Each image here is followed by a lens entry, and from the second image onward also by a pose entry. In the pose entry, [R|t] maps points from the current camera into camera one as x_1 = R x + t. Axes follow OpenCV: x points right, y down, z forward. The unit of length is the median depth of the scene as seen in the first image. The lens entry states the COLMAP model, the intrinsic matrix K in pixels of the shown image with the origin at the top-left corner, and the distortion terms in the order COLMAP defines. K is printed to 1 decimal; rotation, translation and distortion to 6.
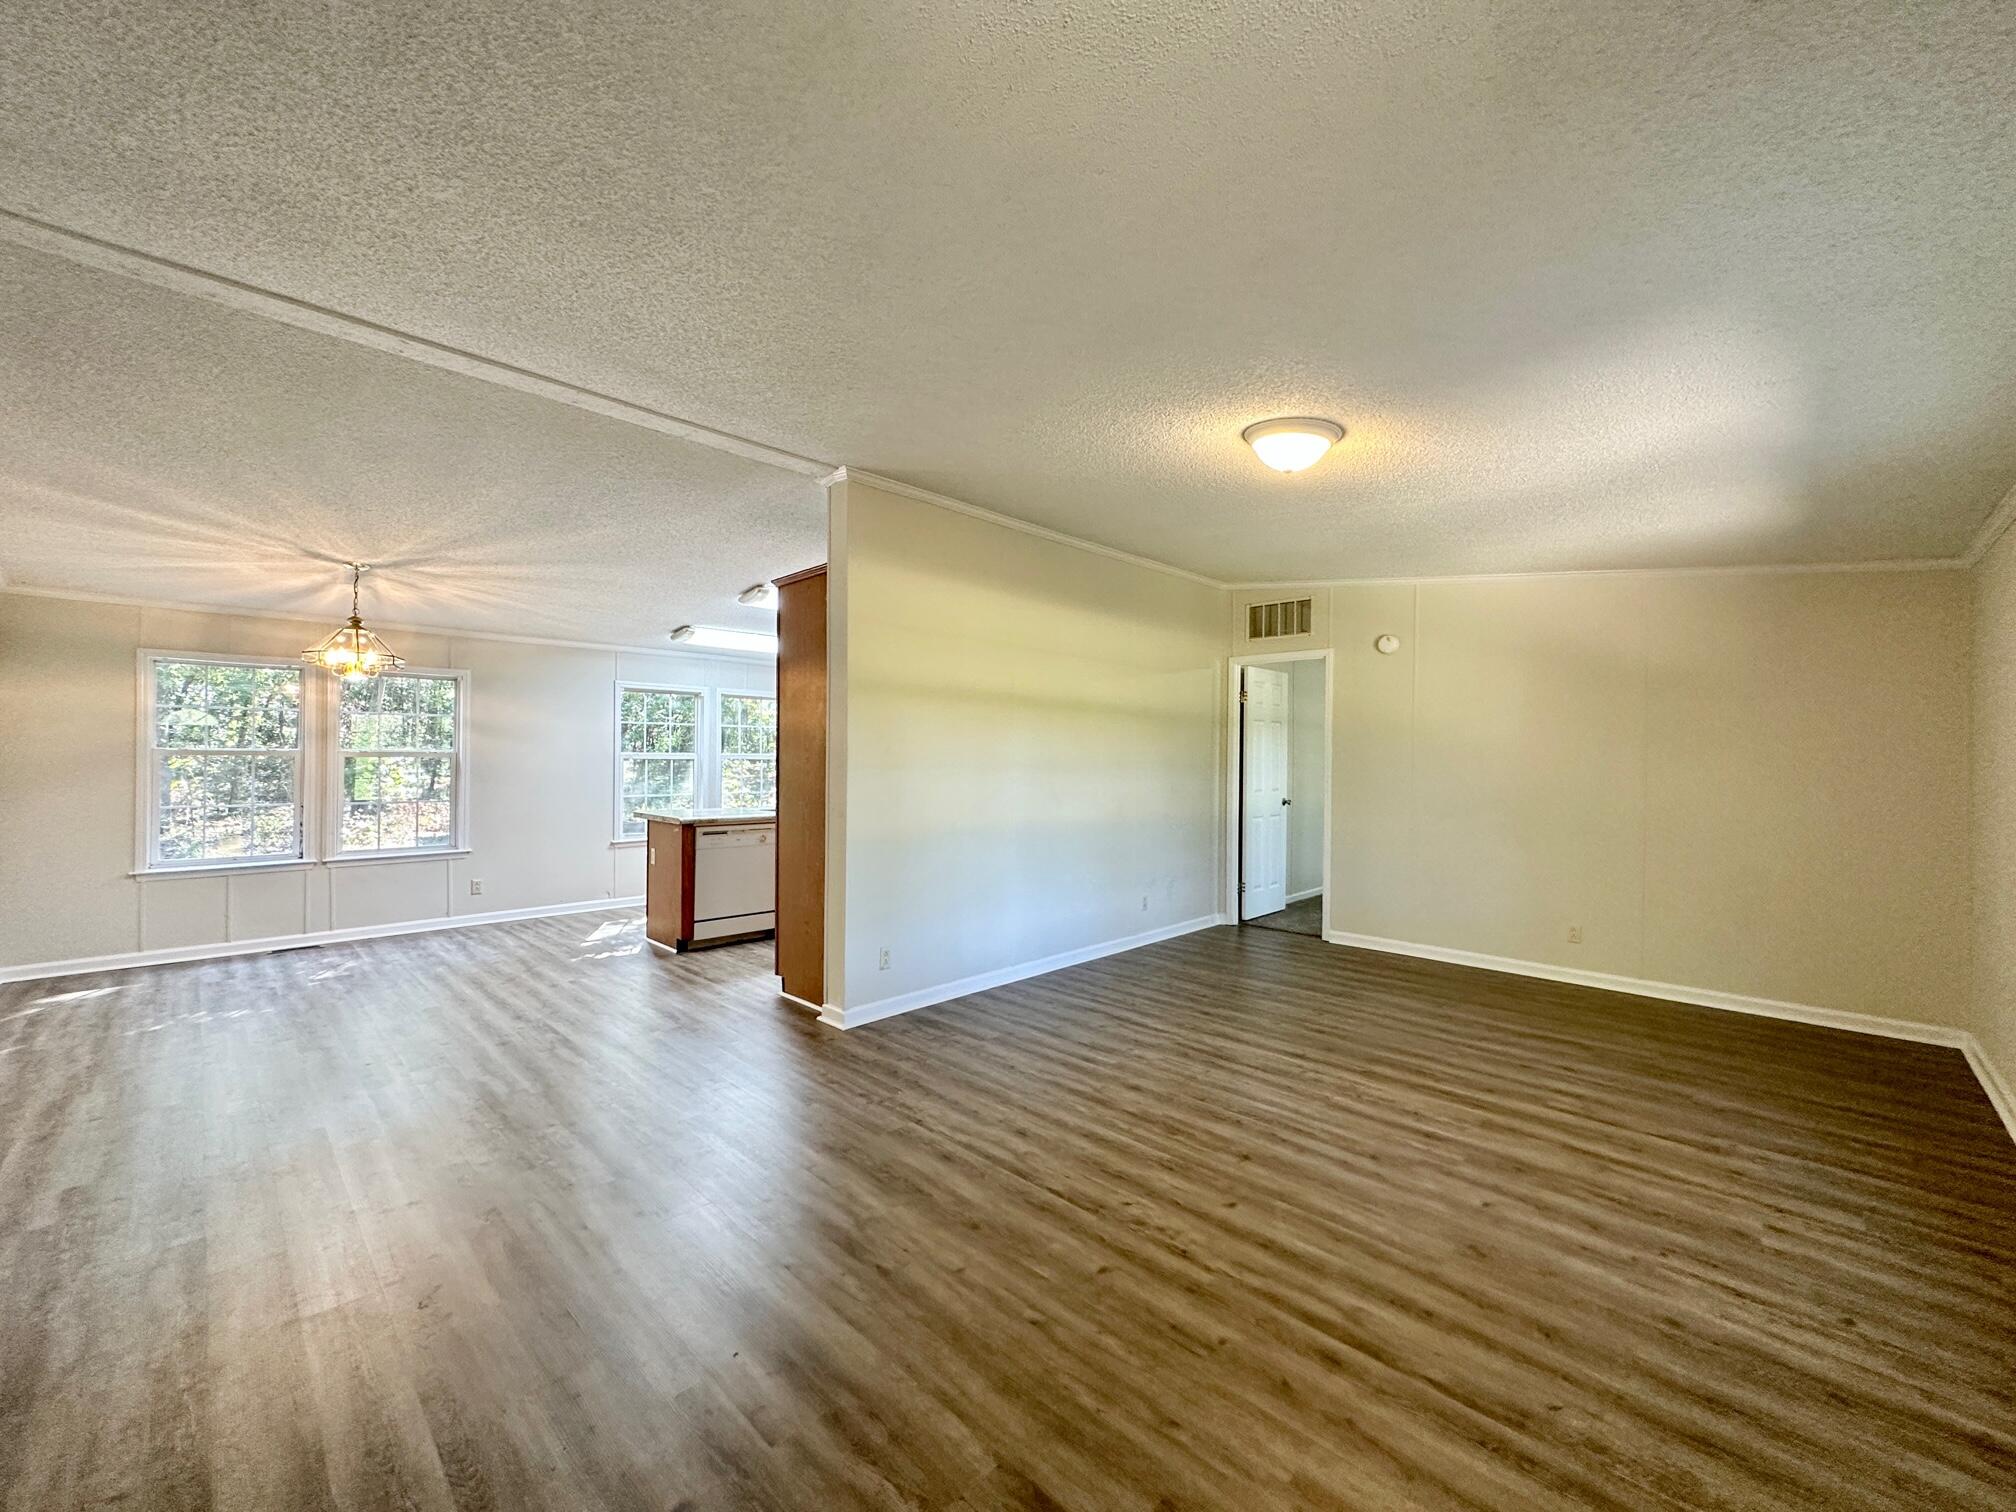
lens RADIAL K [[804.2, 0, 1005.8], [0, 804.2, 757.8], [0, 0, 1]] dist [-0.003573, 0.001022]
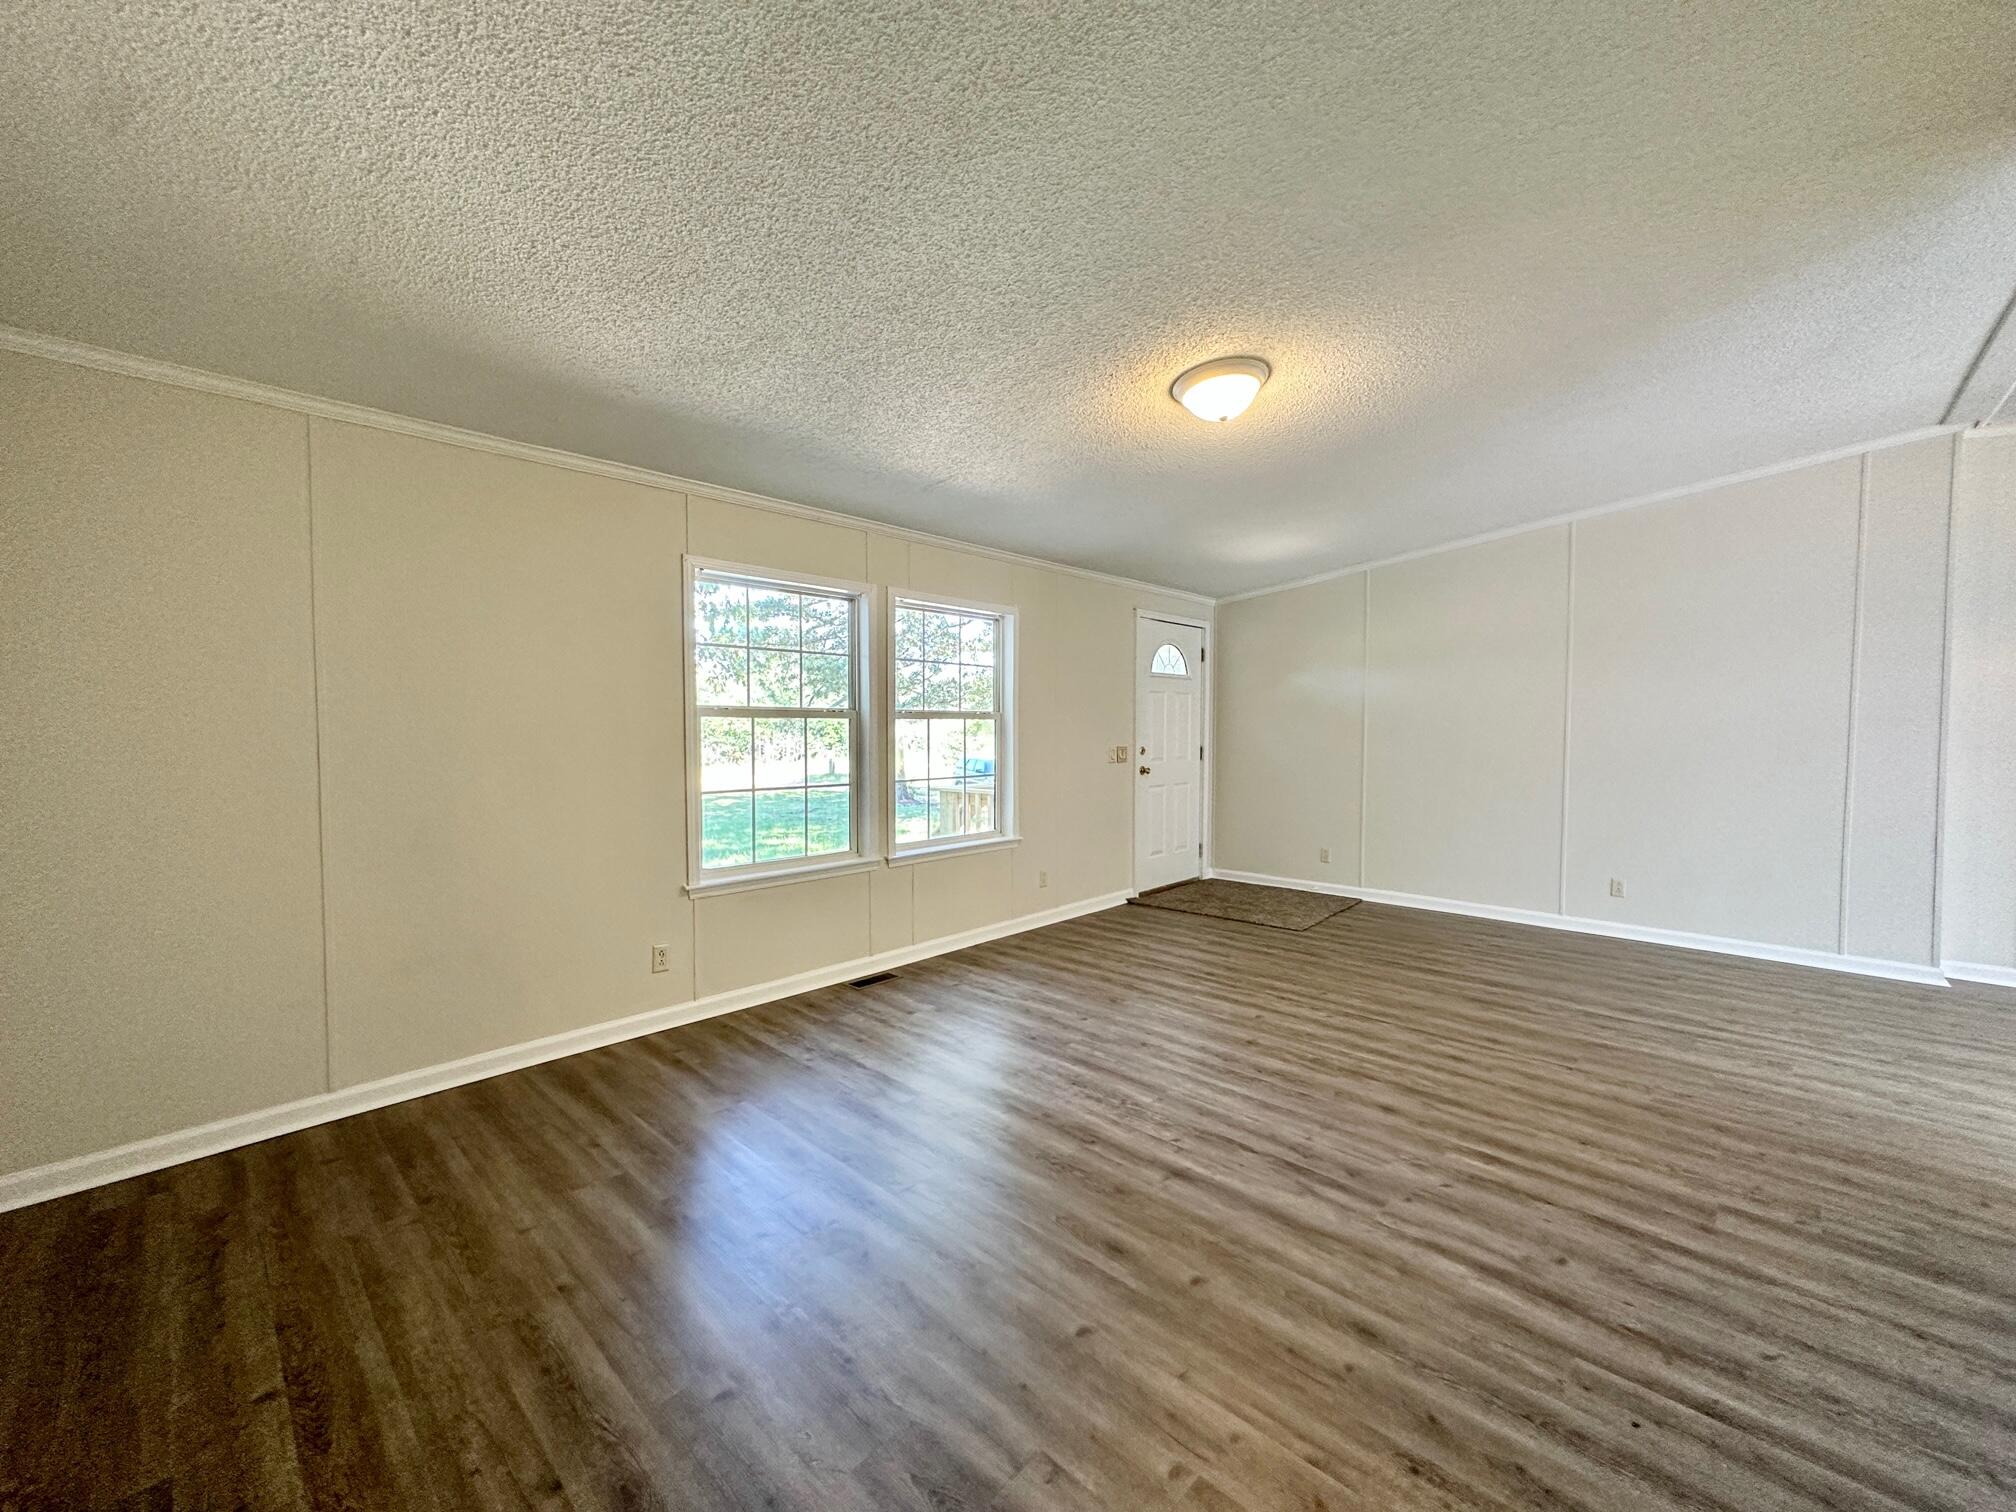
lens RADIAL K [[804.2, 0, 1003.6], [0, 804.2, 755.8], [0, 0, 1]] dist [-0.003573, 0.001022]
pose [[-0.999844, -0.008690, -0.015351, 0.598710], [-0.009255, 0.999266, 0.037182, 0.021040], [0.015016, 0.037319, -0.999191, 1.890061]]
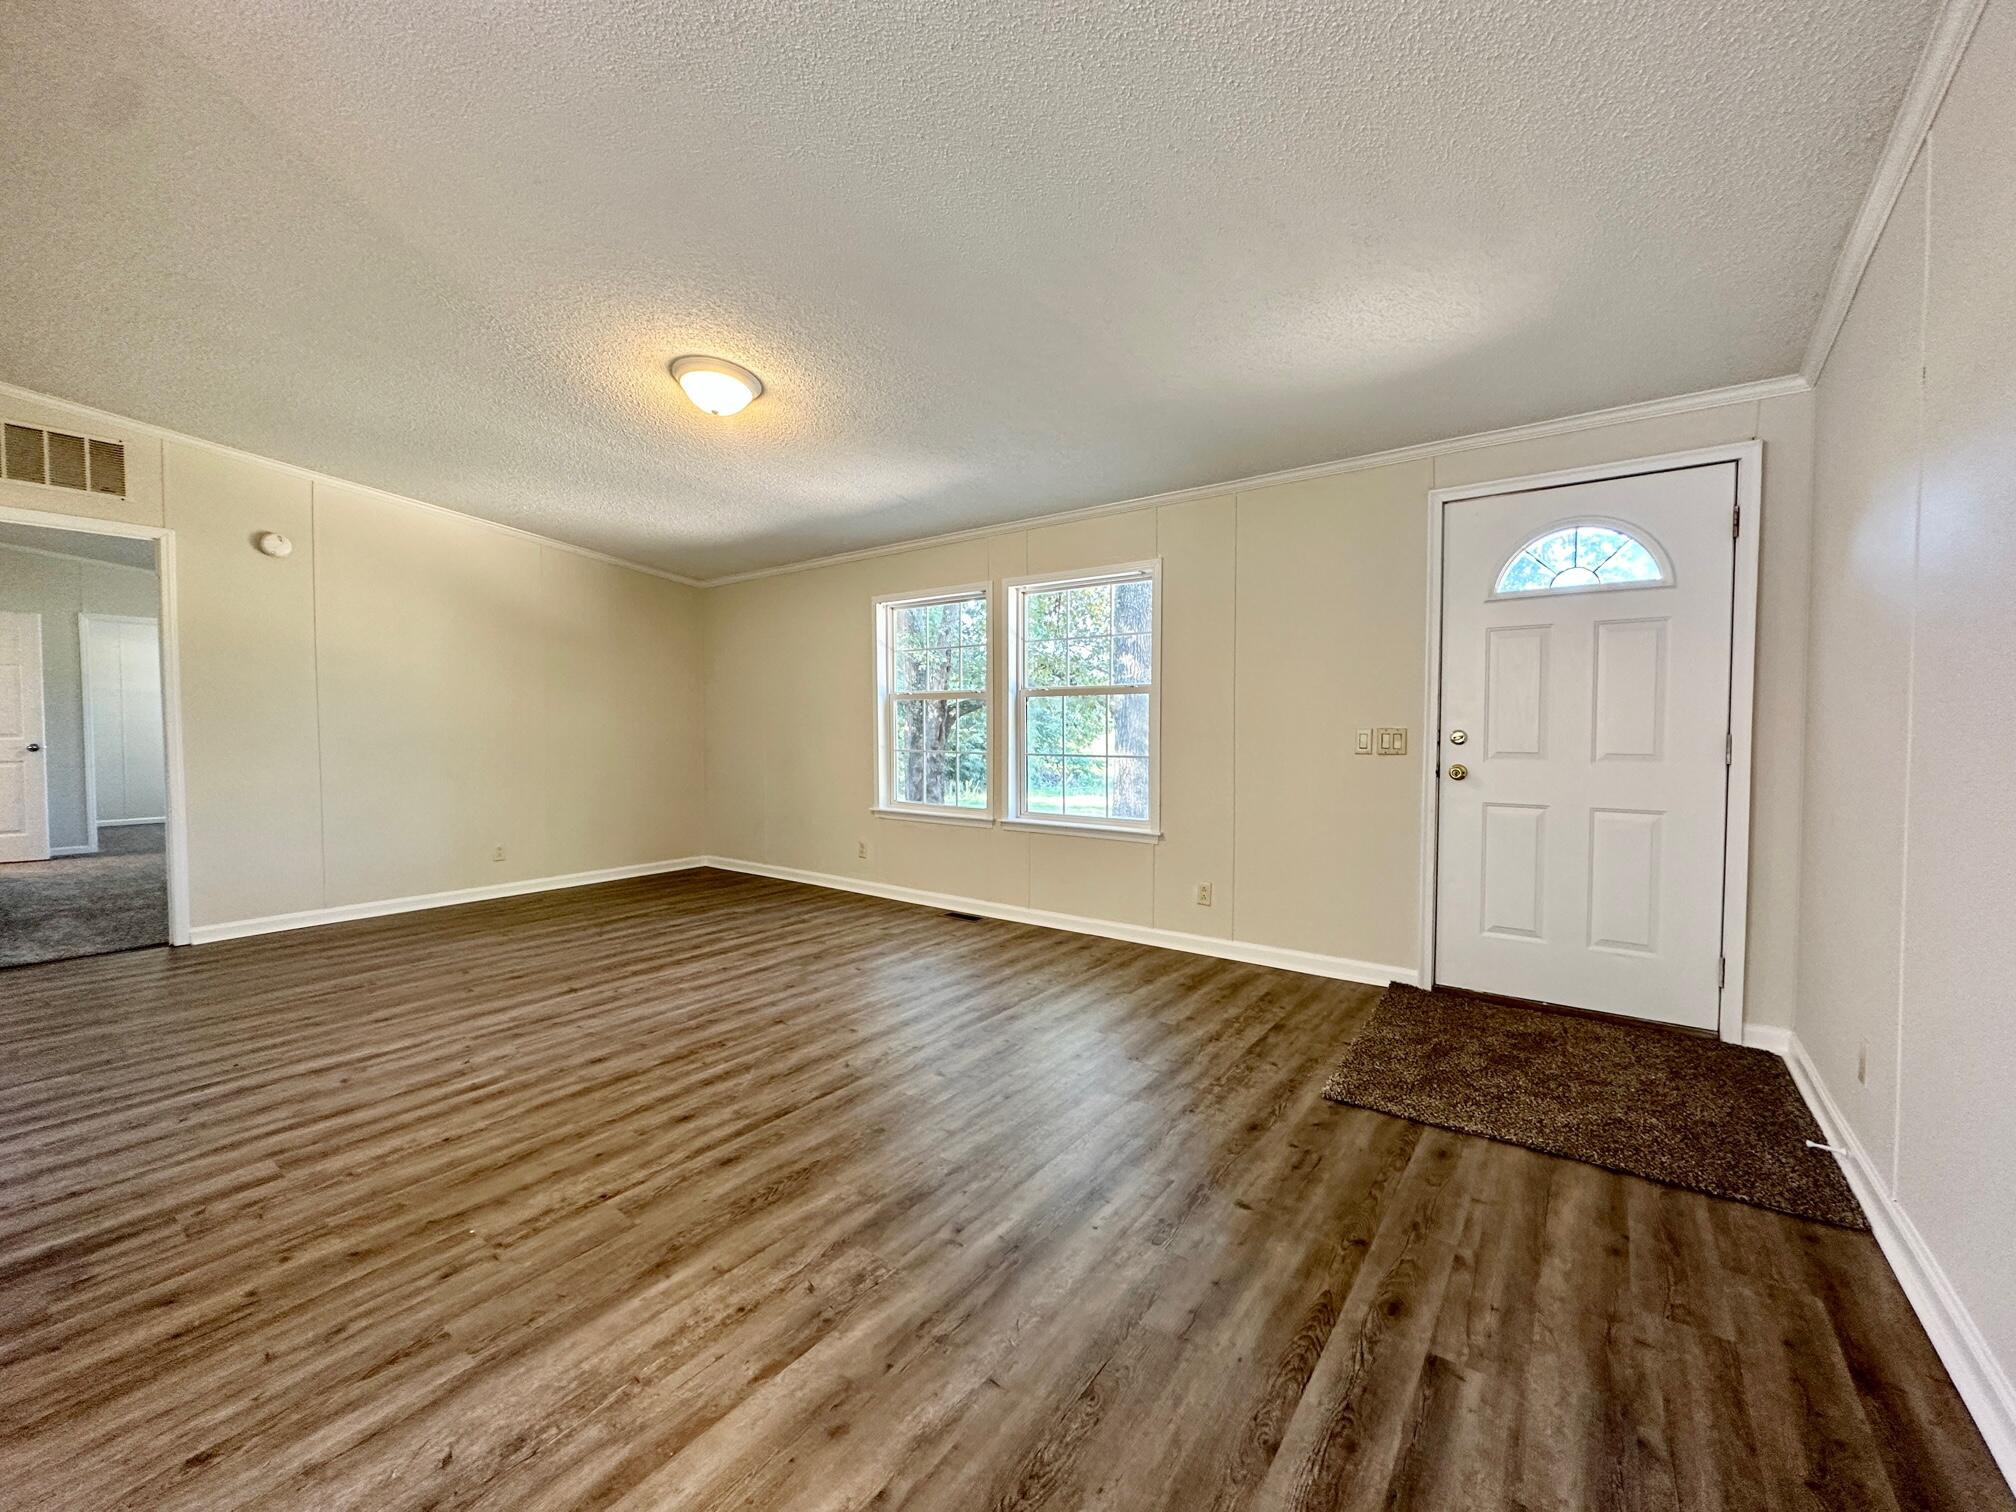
lens RADIAL K [[804.2, 0, 1006.4], [0, 804.2, 752.0], [0, 0, 1]] dist [-0.003573, 0.001022]
pose [[-0.135513, -0.041934, 0.989888, -0.755838], [-0.000490, 0.999107, 0.042258, 0.051766], [-0.990775, 0.005241, -0.135412, 0.716598]]
